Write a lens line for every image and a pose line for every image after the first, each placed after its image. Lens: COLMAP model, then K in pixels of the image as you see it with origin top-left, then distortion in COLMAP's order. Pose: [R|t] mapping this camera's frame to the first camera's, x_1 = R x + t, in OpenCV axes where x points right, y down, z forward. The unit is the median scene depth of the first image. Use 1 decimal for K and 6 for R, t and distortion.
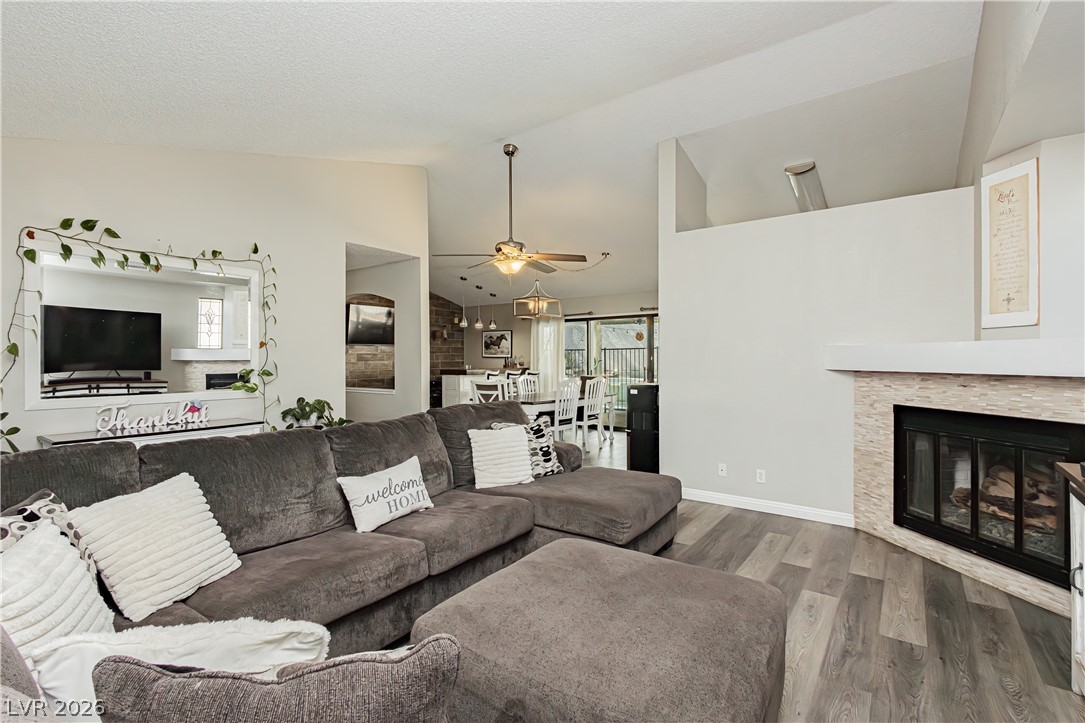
lens RADIAL K [[500.8, 0, 541.5], [0, 500.8, 359.9], [0, 0, 1]] dist [0.002264, 0.000131]
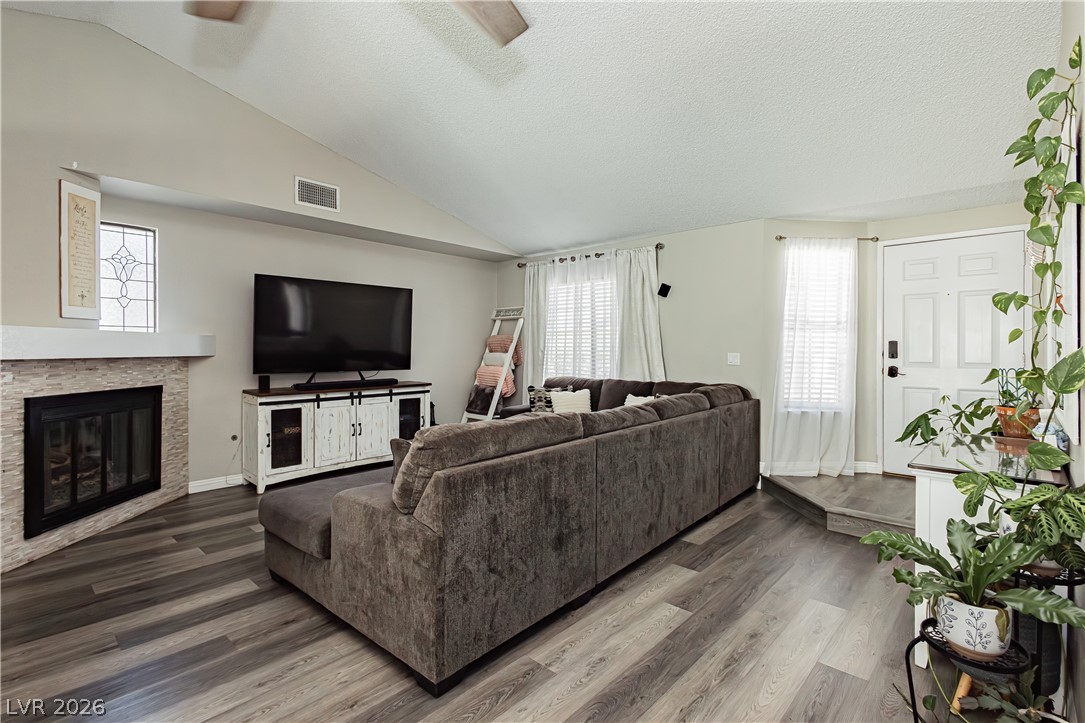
lens RADIAL K [[500.8, 0, 546.4], [0, 500.8, 353.9], [0, 0, 1]] dist [0.002264, 0.000131]
pose [[-0.993046, -0.001670, 0.117718, -0.294660], [-0.000890, 0.999977, 0.006679, 0.008955], [-0.117727, 0.006528, -0.993025, 1.916905]]
